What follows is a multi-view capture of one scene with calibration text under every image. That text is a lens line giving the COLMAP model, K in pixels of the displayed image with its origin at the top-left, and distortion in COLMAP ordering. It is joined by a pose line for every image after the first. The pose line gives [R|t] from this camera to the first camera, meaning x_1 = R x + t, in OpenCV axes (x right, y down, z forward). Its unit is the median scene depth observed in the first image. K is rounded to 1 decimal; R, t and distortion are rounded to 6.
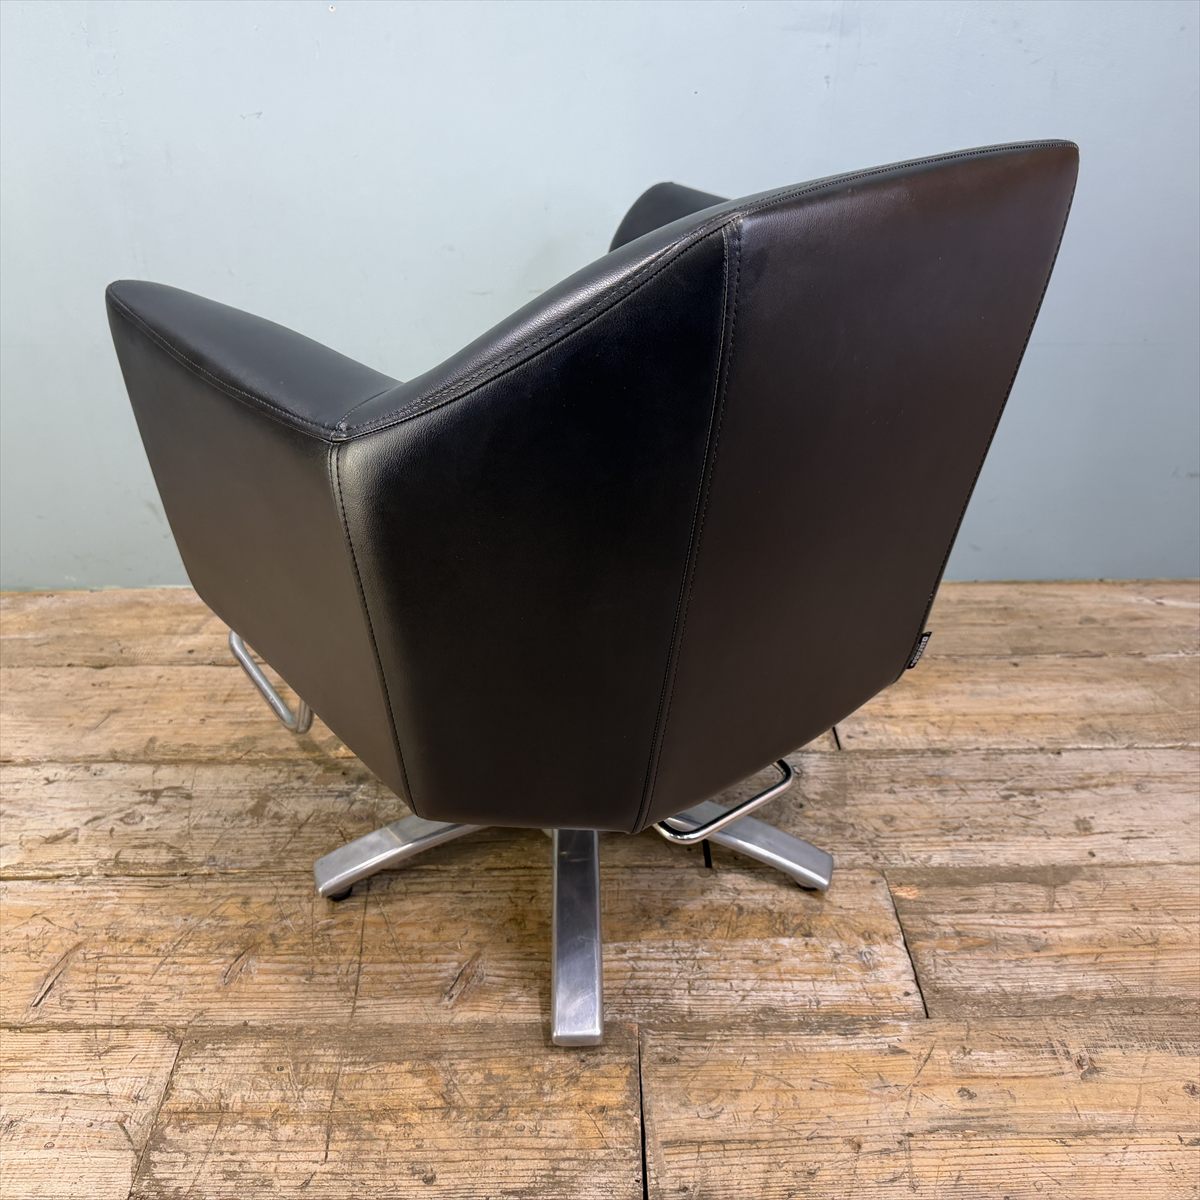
lens RADIAL K [[1122.7, 0, 601.6], [0, 1122.7, 608.1], [0, 0, 1]] dist [-0.020885, 0.000000]
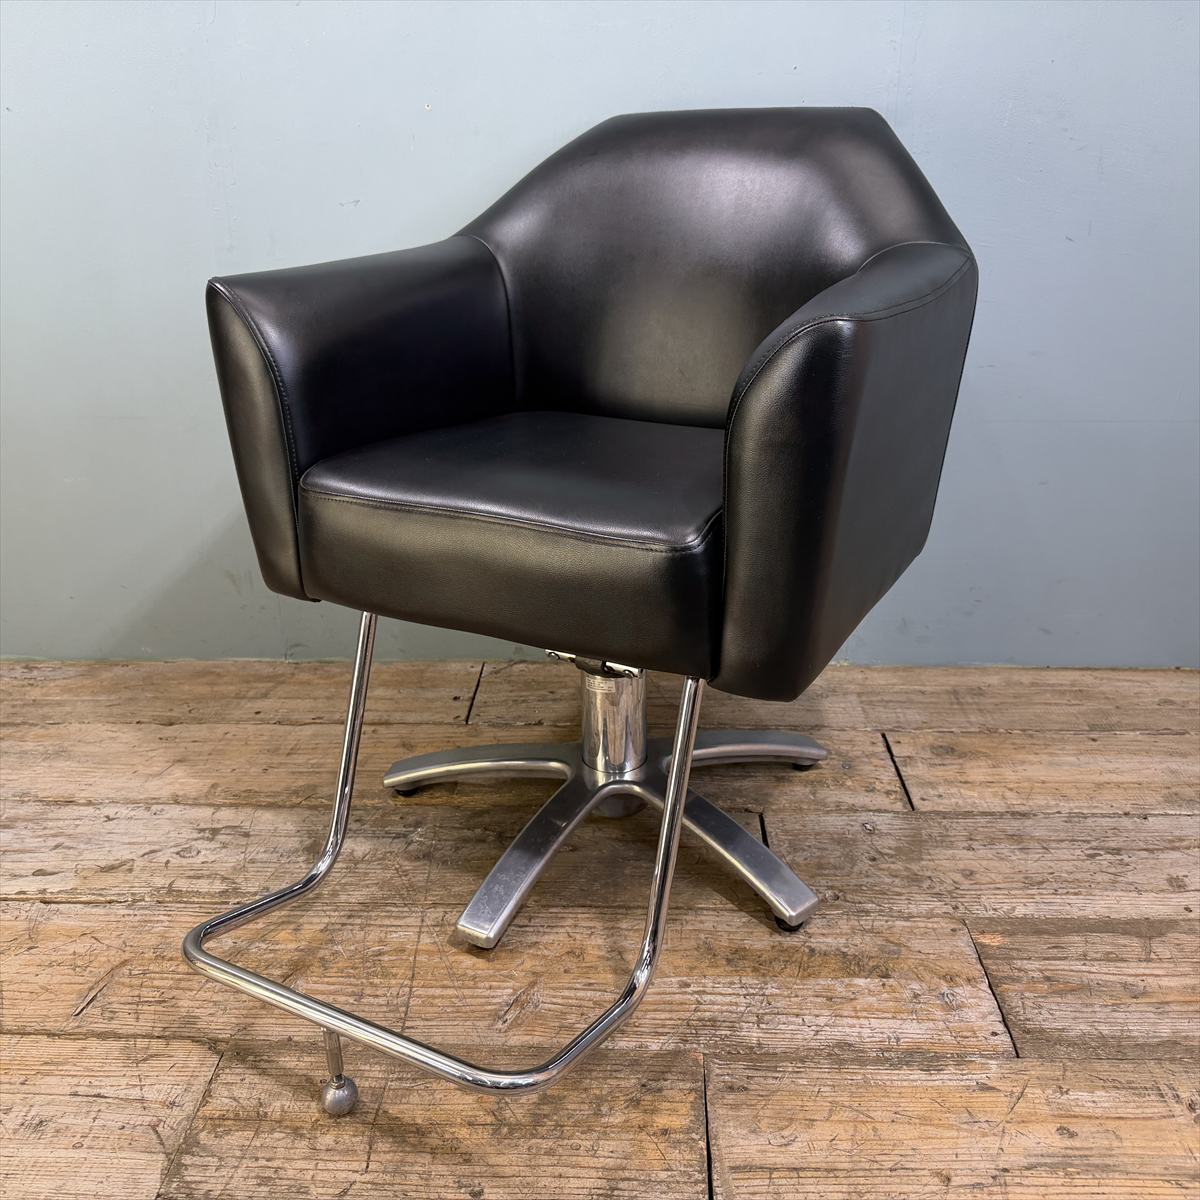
lens RADIAL K [[1122.7, 0, 599.9], [0, 1122.7, 603.1], [0, 0, 1]] dist [-0.020885, 0.000000]
pose [[0.998409, 0.011171, -0.055265, -0.005641], [-0.021089, 0.983020, -0.182282, 0.156183], [0.052290, 0.183157, 0.981692, 0.009623]]
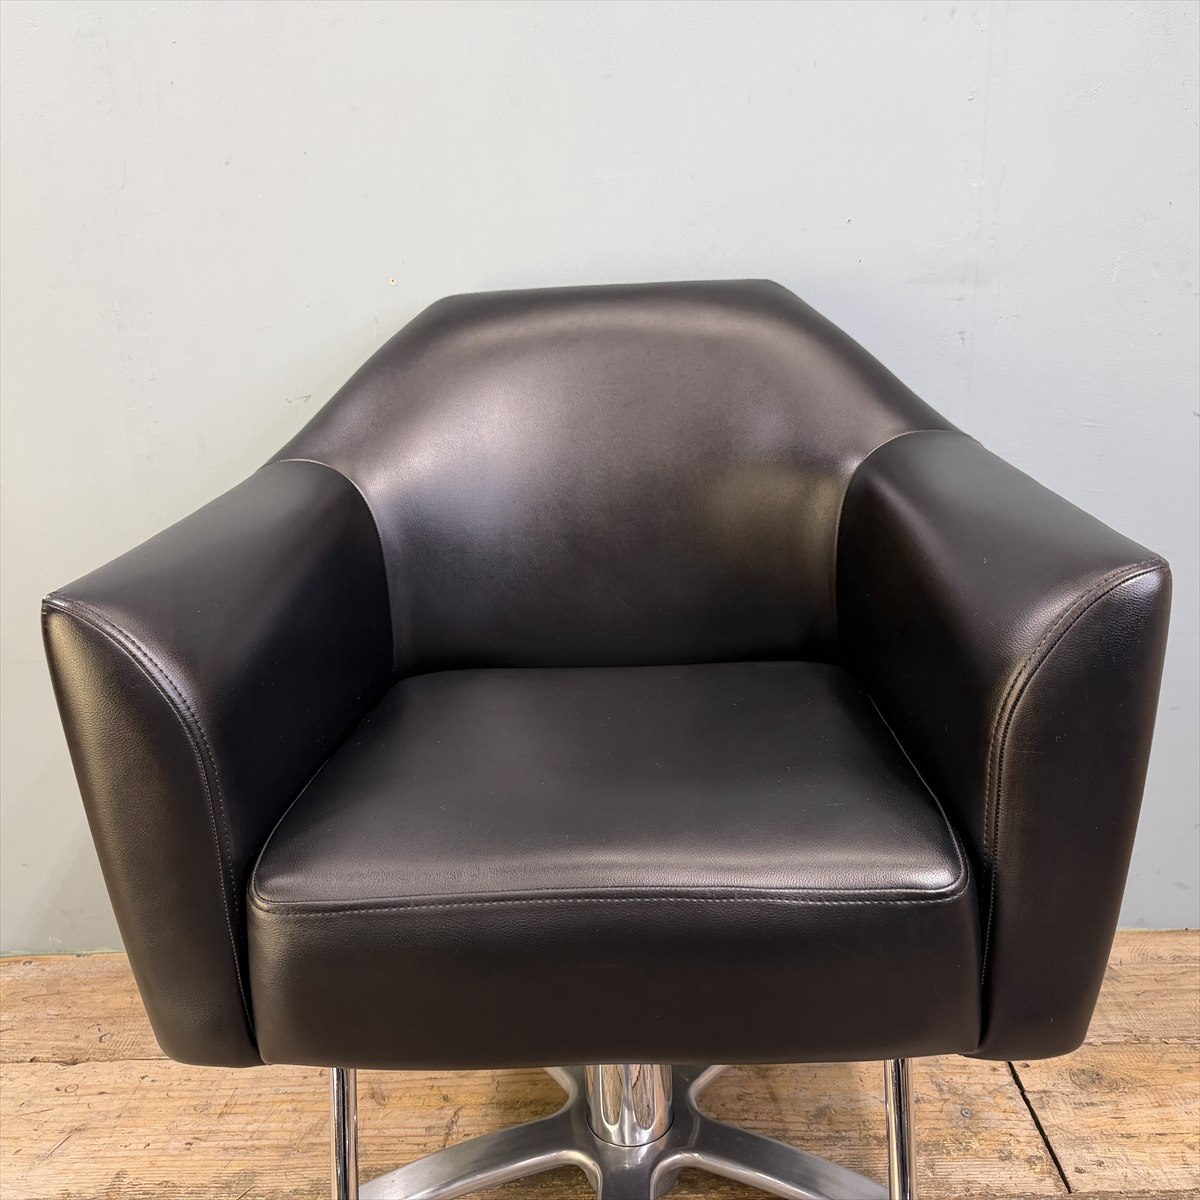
lens RADIAL K [[1122.7, 0, 588.7], [0, 1122.7, 604.4], [0, 0, 1]] dist [-0.020885, 0.000000]
pose [[0.998194, -0.027048, -0.053644, -0.049181], [0.011100, 0.960580, -0.277781, -0.044368], [0.059043, 0.276684, 0.959145, 0.244102]]
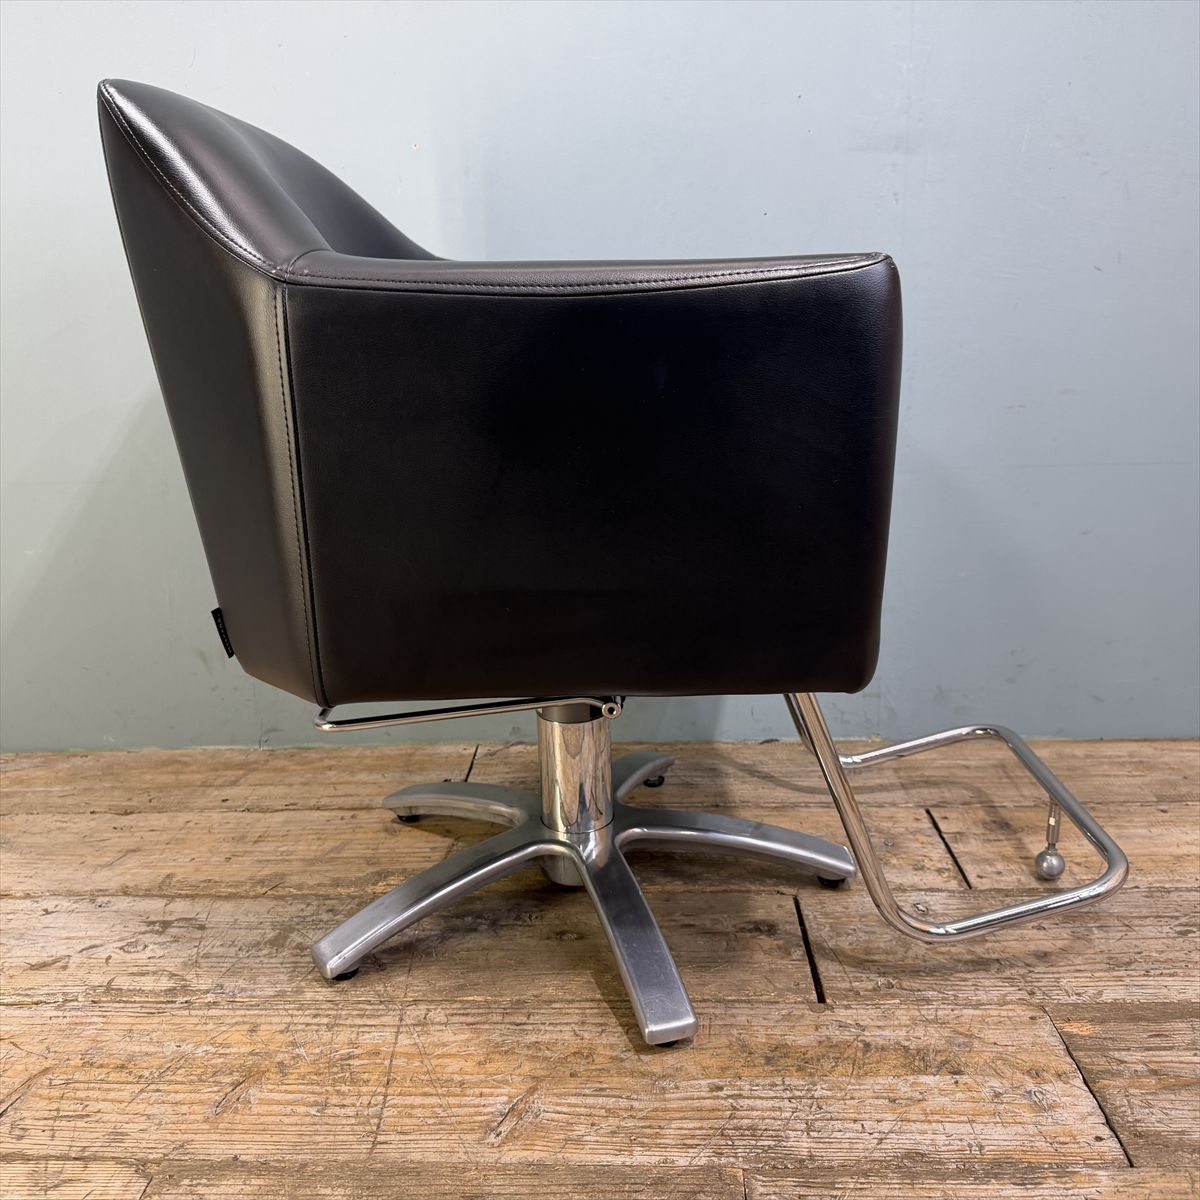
lens RADIAL K [[1122.7, 0, 594.0], [0, 1122.7, 622.9], [0, 0, 1]] dist [-0.020885, 0.000000]
pose [[0.997974, -0.012981, -0.062281, -0.014467], [-0.005705, 0.956758, -0.290831, 0.213803], [0.063363, 0.290597, 0.954745, 0.148239]]
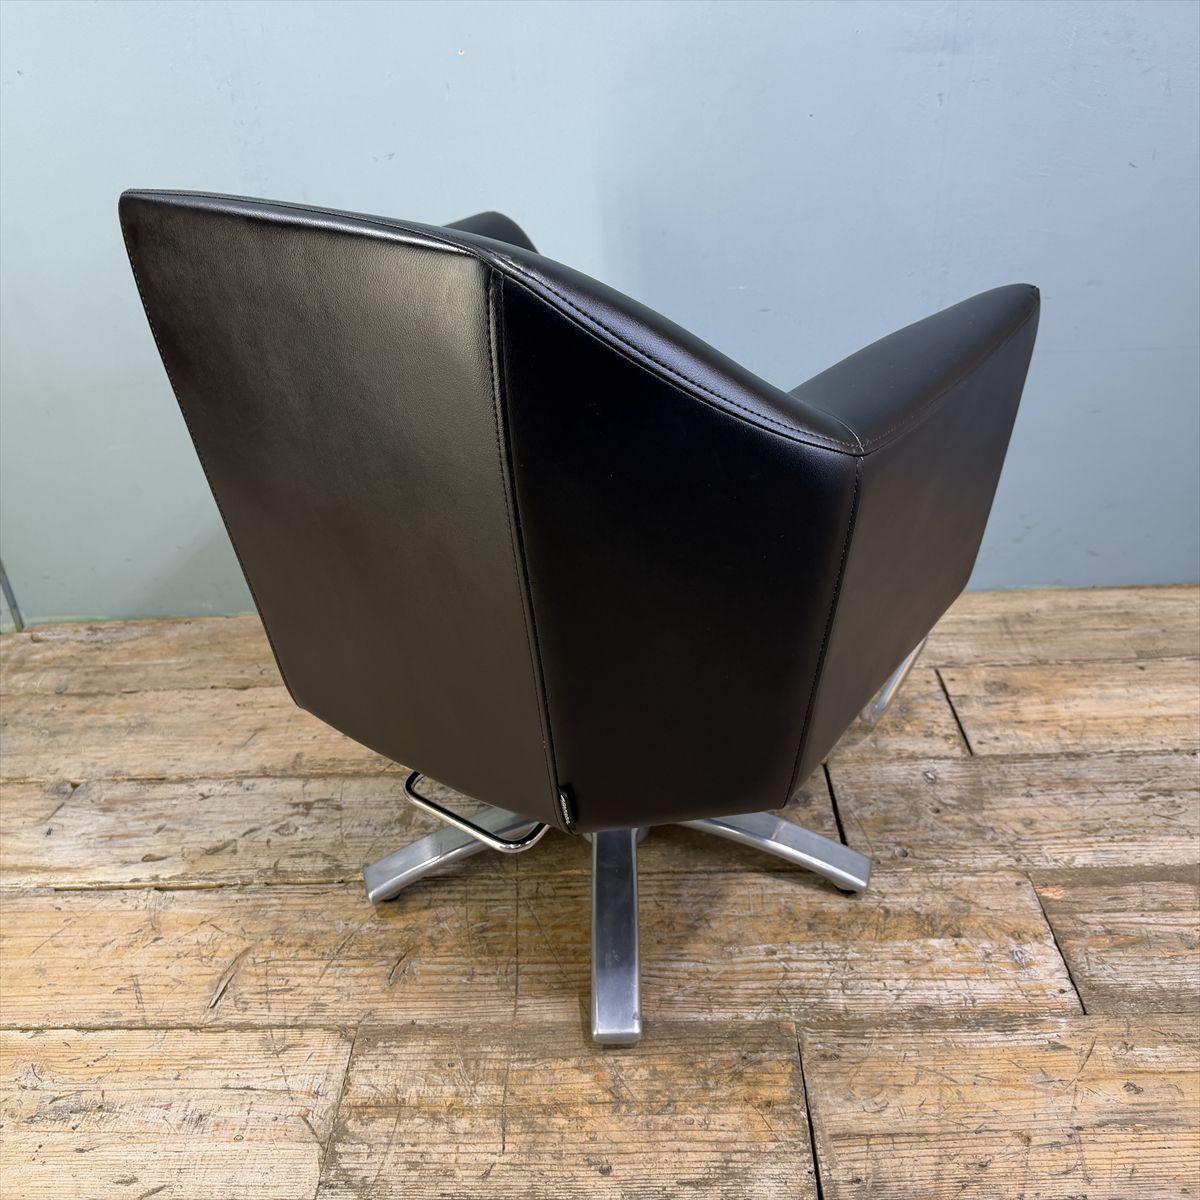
lens RADIAL K [[1122.7, 0, 598.2], [0, 1122.7, 609.4], [0, 0, 1]] dist [-0.020885, 0.000000]
pose [[0.997968, -0.023449, -0.059240, -0.069122], [0.021859, 0.999387, -0.027351, 0.019202], [0.059845, 0.026000, 0.997869, -0.029805]]
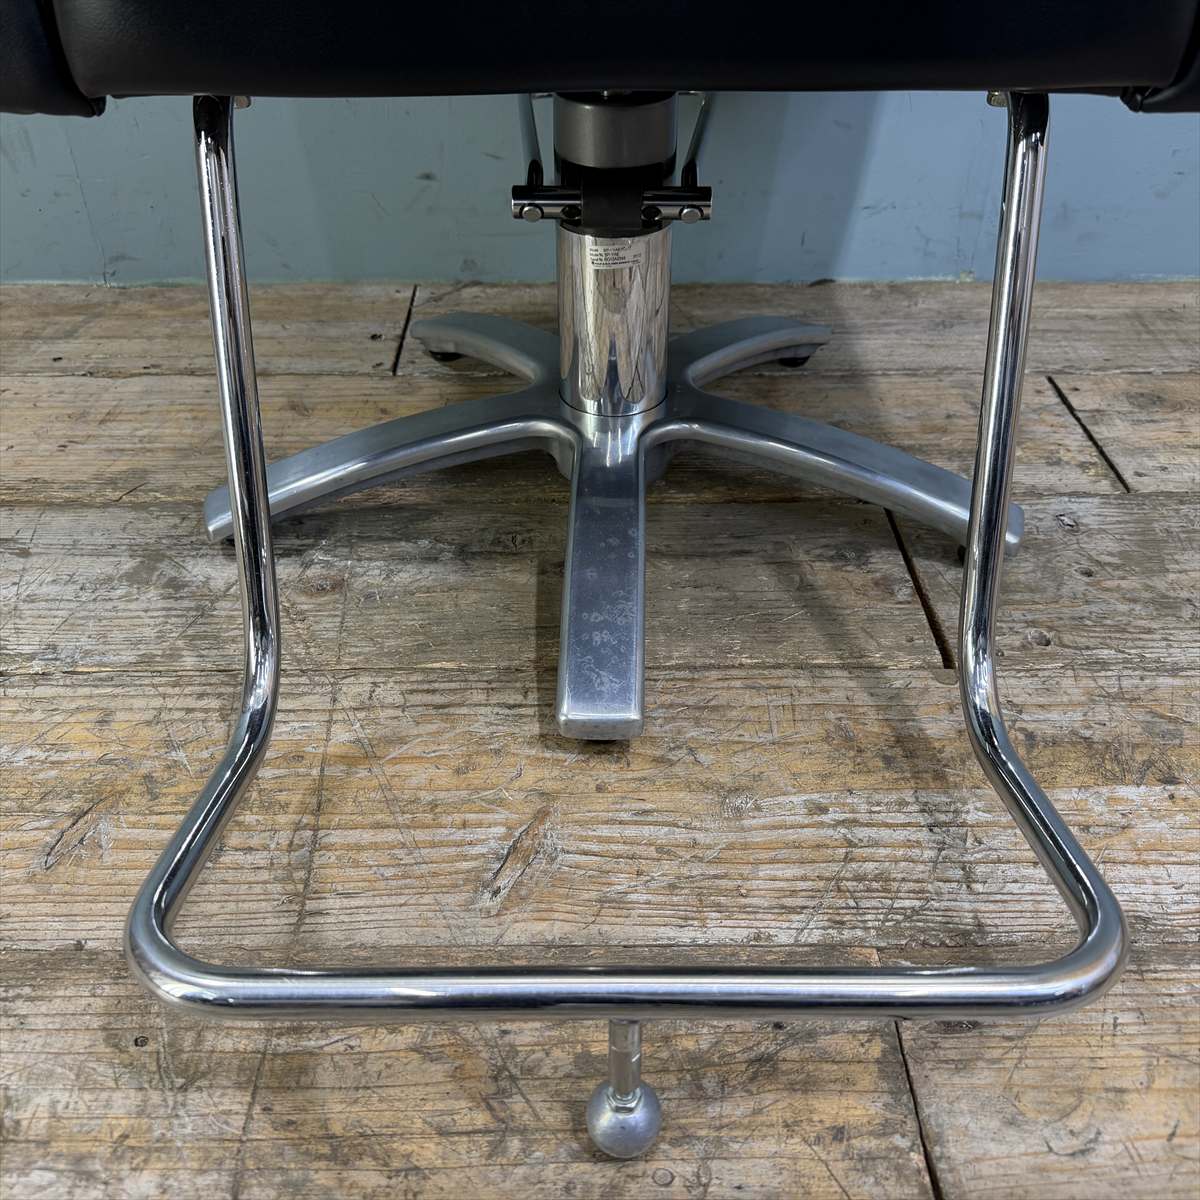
lens RADIAL K [[1122.7, 0, 596.6], [0, 1122.7, 627.1], [0, 0, 1]] dist [-0.020885, 0.000000]
pose [[0.999996, 0.002619, -0.000696, -0.081750], [-0.002534, 0.994762, 0.102182, 0.162596], [0.000960, -0.102180, 0.994765, 0.471091]]
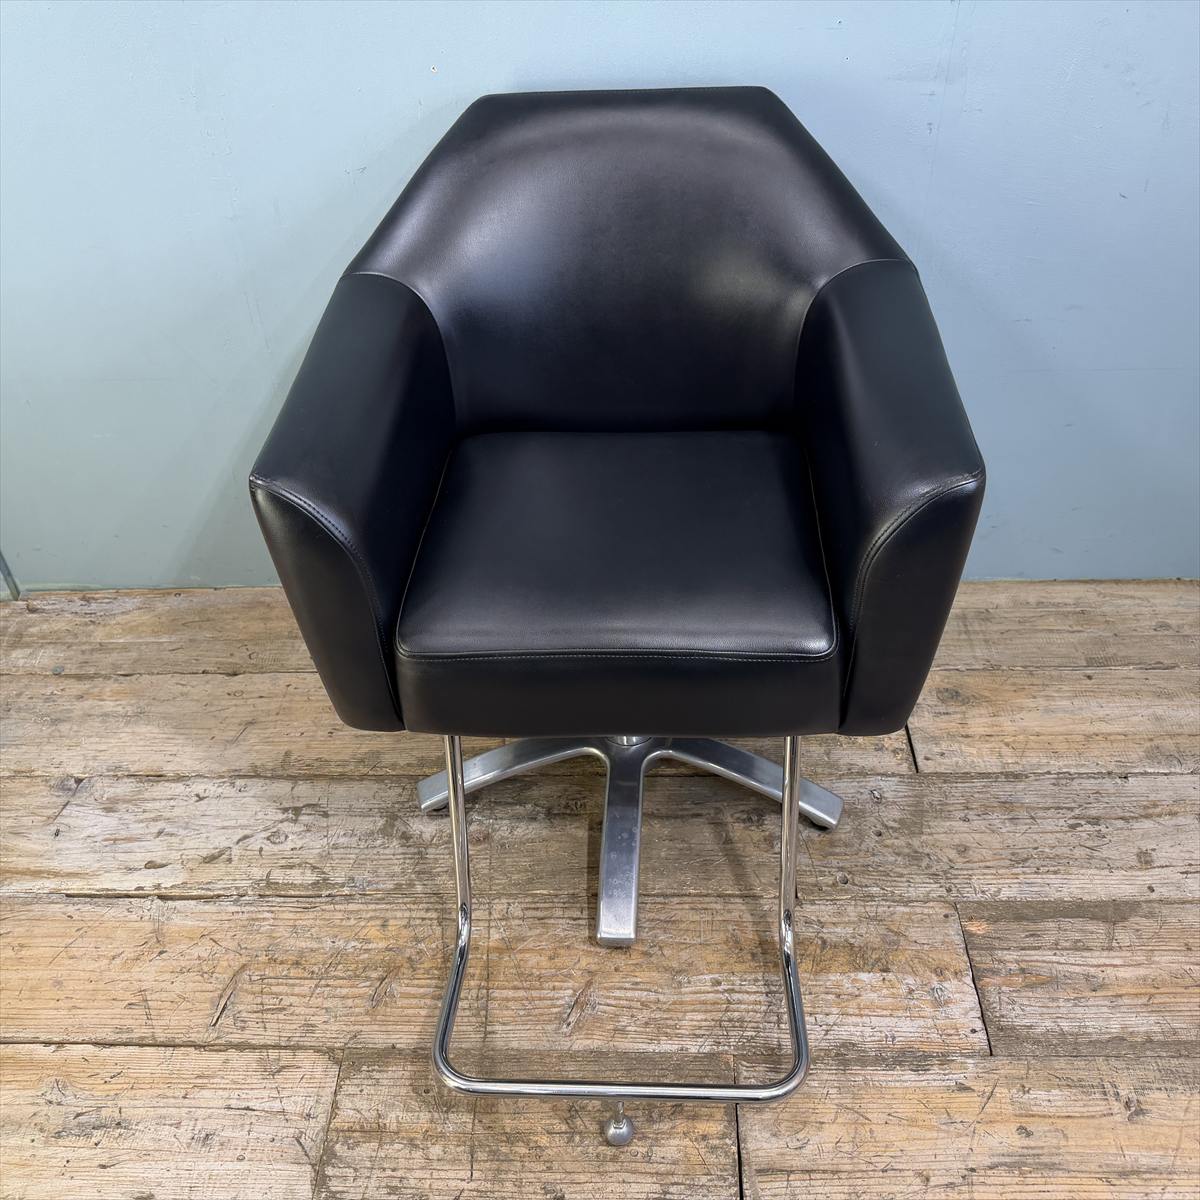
lens RADIAL K [[1122.7, 0, 595.0], [0, 1122.7, 587.5], [0, 0, 1]] dist [-0.020885, 0.000000]
pose [[0.998215, 0.003826, -0.059599, -0.037814], [0.004239, 0.990890, 0.134609, -0.228591], [0.059571, -0.134621, 0.989105, -0.064595]]
